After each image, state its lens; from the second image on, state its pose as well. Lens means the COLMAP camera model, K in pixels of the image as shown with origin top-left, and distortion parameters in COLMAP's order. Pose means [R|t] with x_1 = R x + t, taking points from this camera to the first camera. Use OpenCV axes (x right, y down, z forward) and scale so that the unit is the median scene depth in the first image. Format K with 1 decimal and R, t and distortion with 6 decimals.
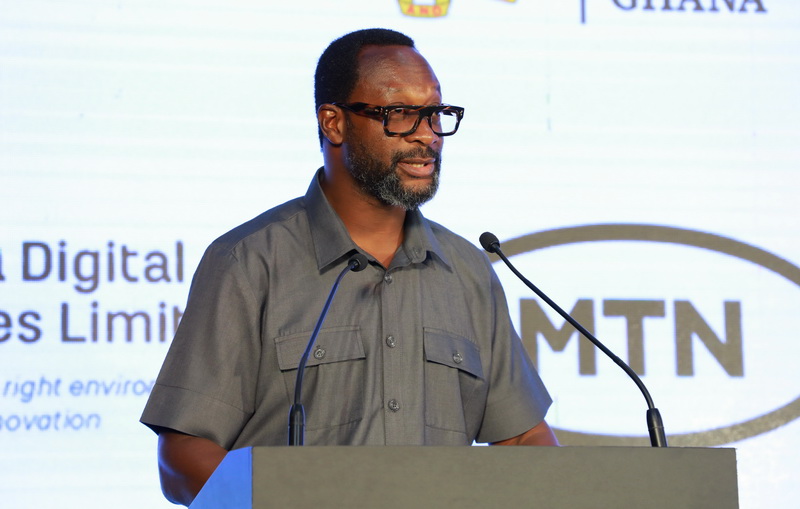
lens RADIAL K [[2455.8, 0, 399.7], [0, 2455.8, 254.9], [0, 0, 1]] dist [0.081849, 0.000000]
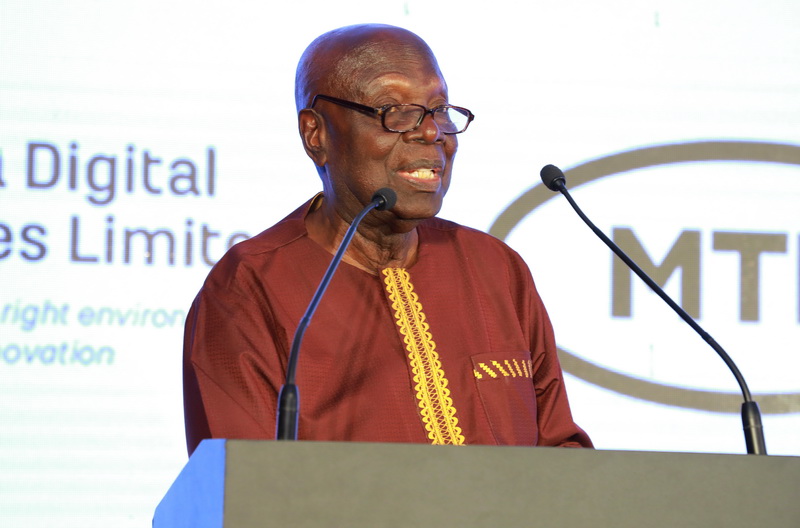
lens RADIAL K [[2498.9, 0, 401.2], [0, 2498.9, 263.7], [0, 0, 1]] dist [0.364967, 0.000000]
pose [[0.998008, 0.033260, -0.053605, 0.023474], [-0.030329, 0.998048, 0.054602, -0.014868], [0.055317, -0.052867, 0.997068, 0.138510]]
